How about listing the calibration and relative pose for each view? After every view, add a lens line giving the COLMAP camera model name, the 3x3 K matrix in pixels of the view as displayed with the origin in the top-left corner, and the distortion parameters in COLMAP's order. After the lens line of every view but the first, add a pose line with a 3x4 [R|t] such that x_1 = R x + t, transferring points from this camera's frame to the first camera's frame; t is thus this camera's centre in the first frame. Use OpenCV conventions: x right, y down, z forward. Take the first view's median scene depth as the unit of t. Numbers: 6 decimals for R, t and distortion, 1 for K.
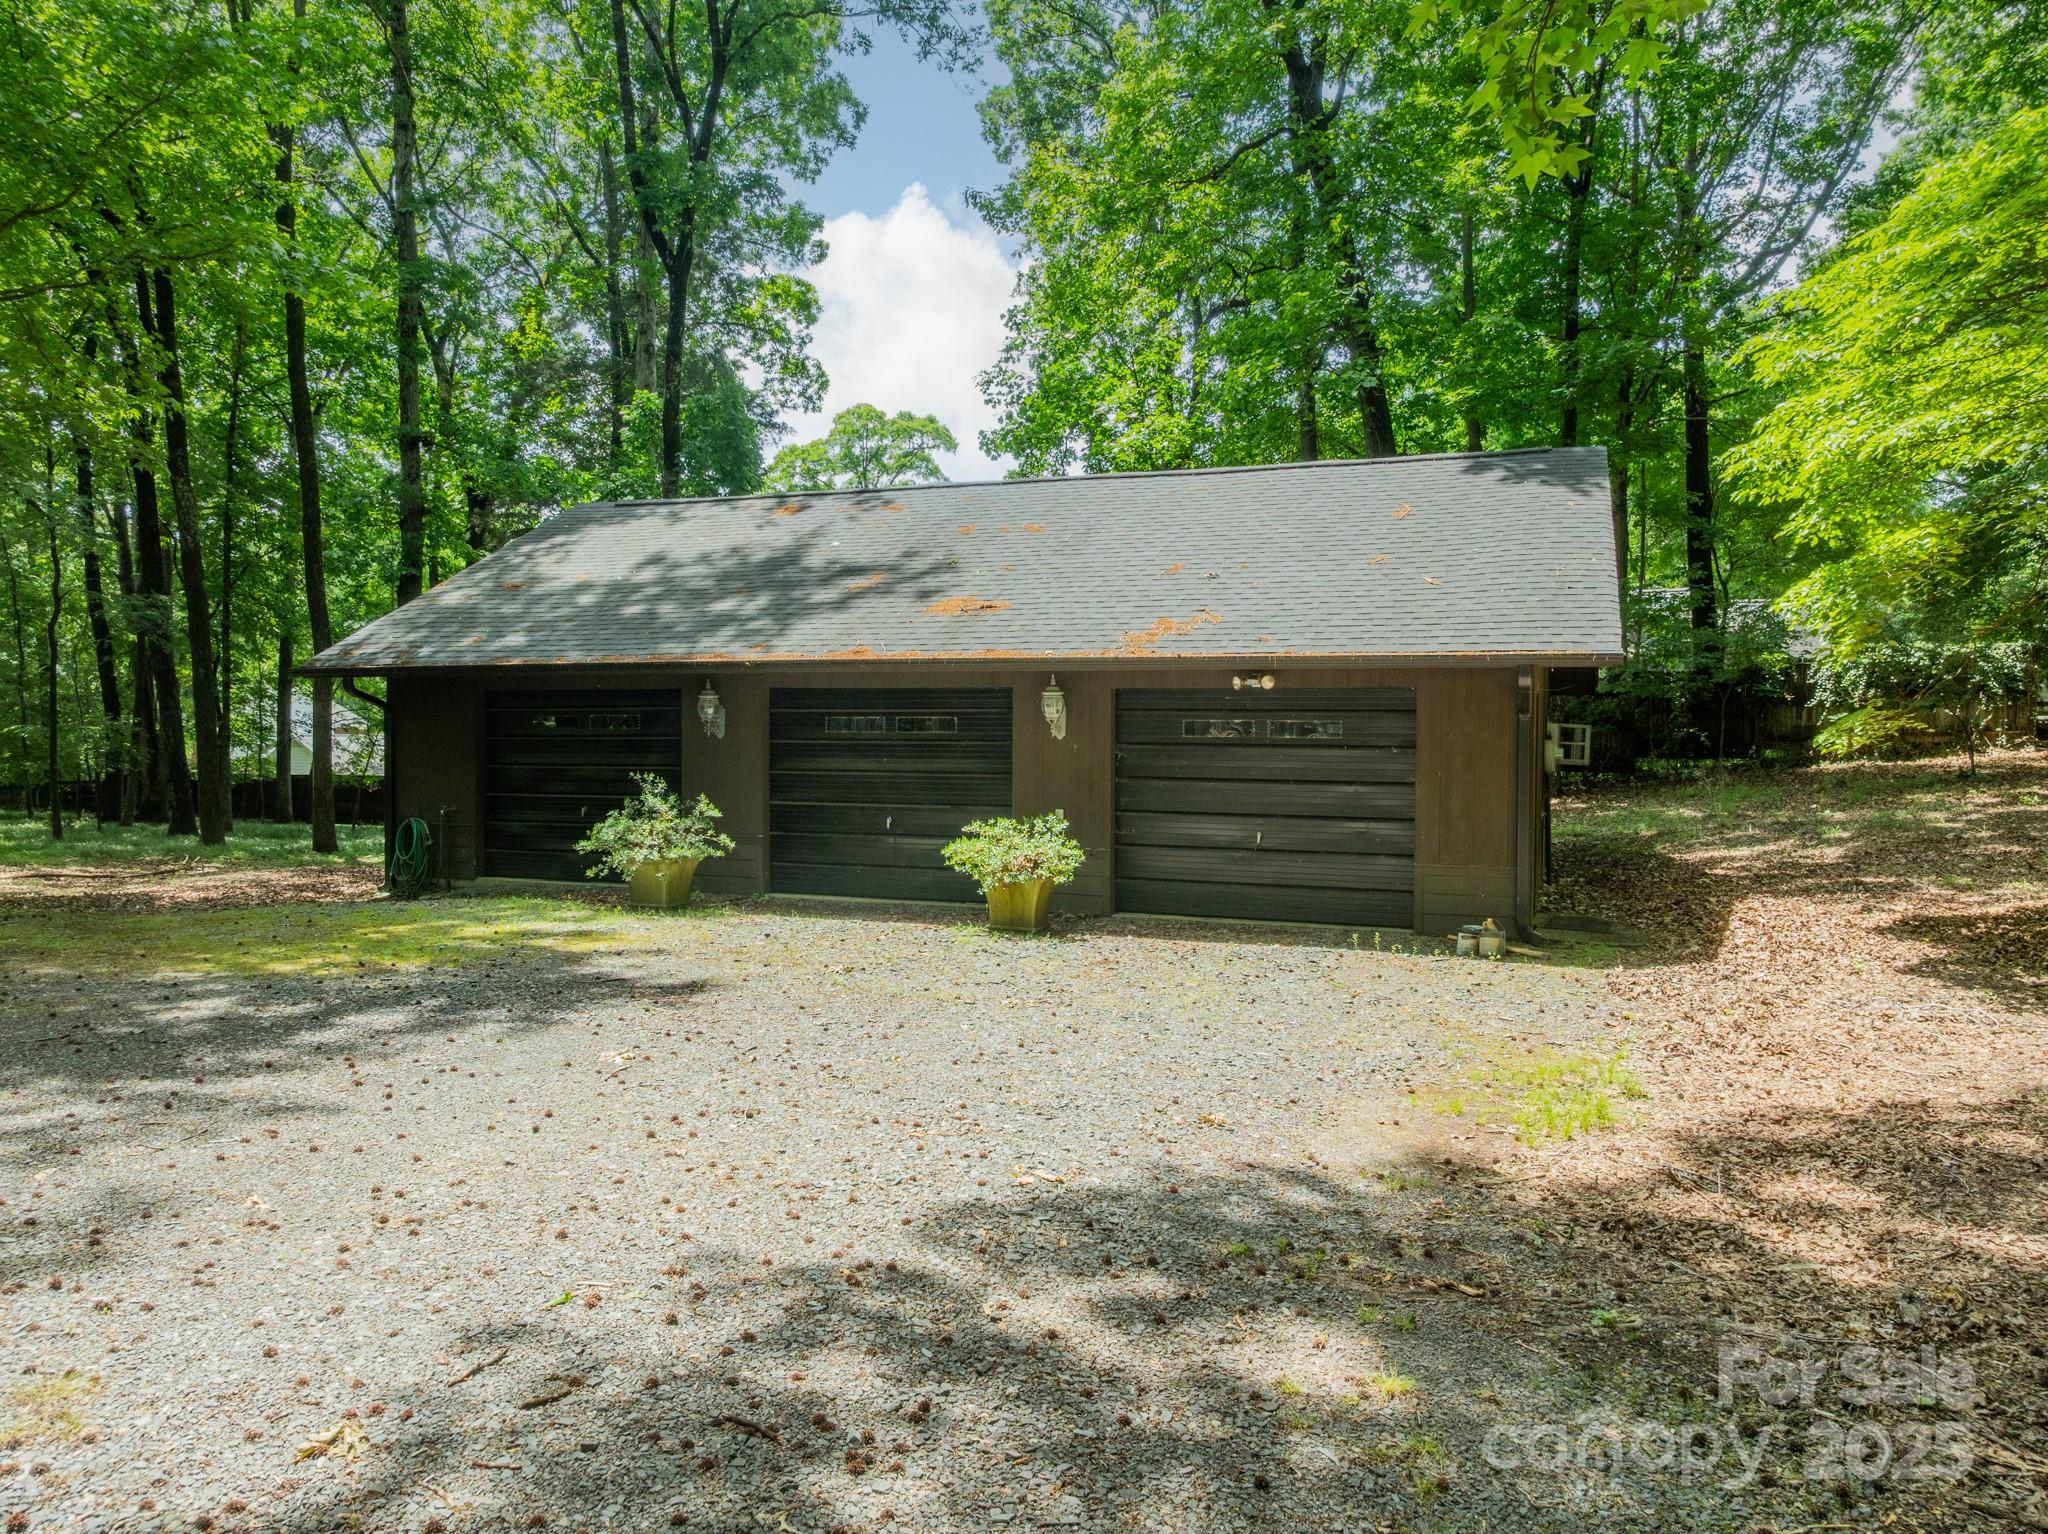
lens RADIAL K [[1231.4, 0, 1012.5], [0, 1231.4, 766.0], [0, 0, 1]] dist [0.001265, 0.000047]
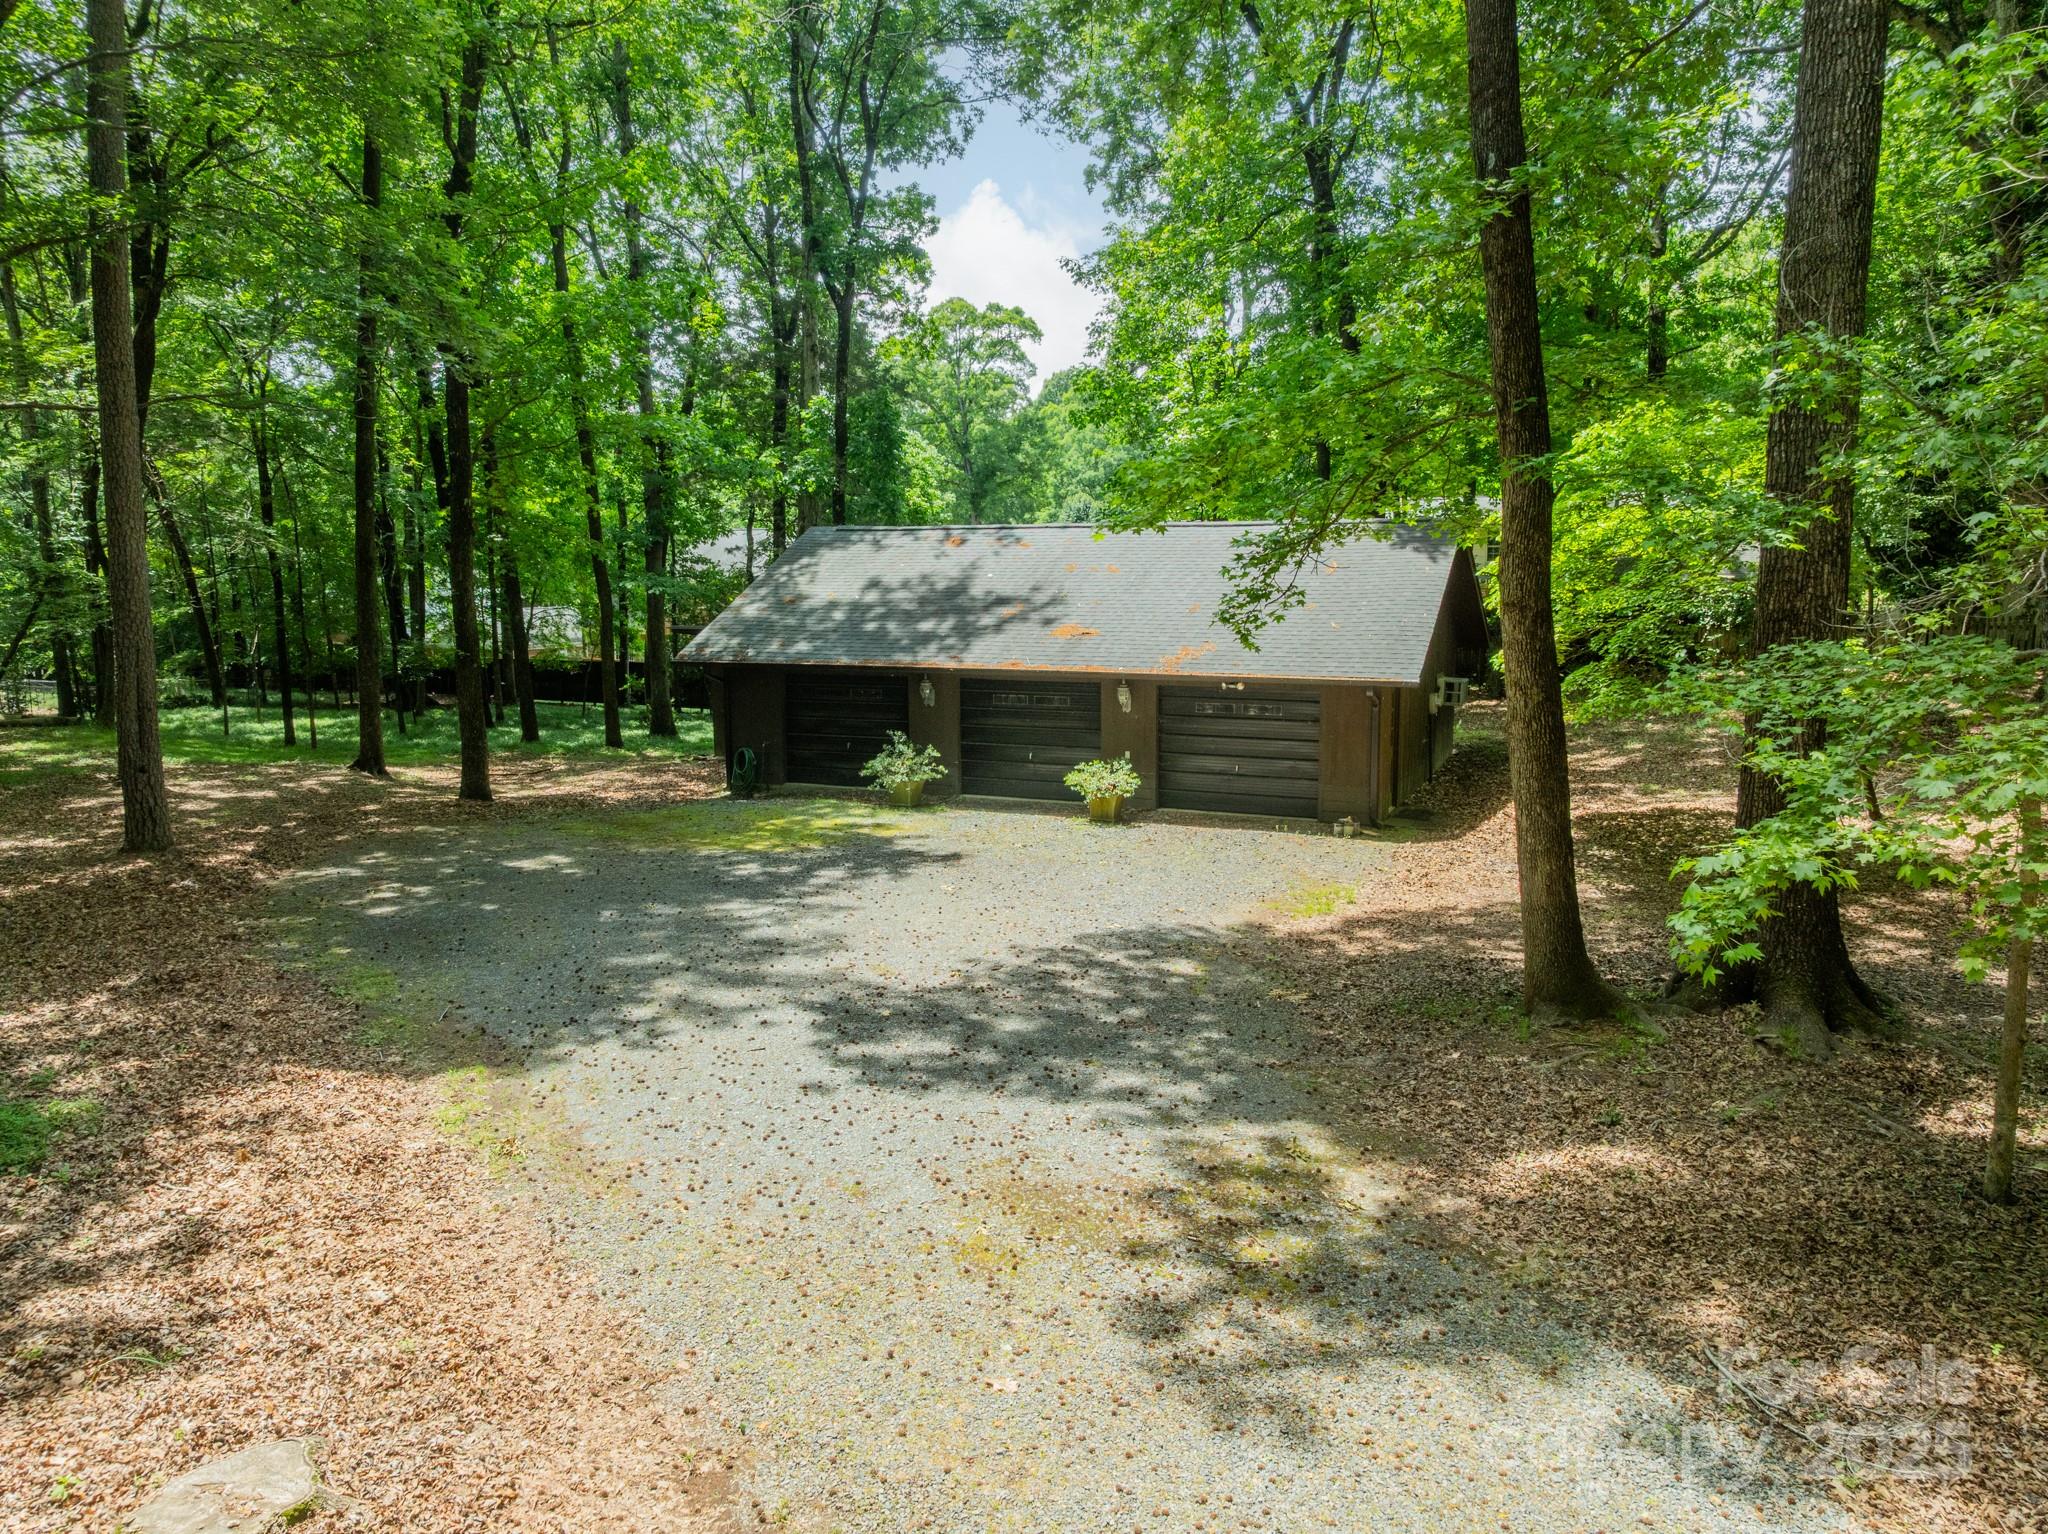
lens RADIAL K [[1231.4, 0, 1012.5], [0, 1231.4, 766.0], [0, 0, 1]] dist [0.001265, 0.000047]
pose [[0.997810, -0.007909, -0.065666, -0.011081], [0.017169, 0.989764, 0.141675, -0.198806], [0.063873, -0.142492, 0.987733, -0.780469]]
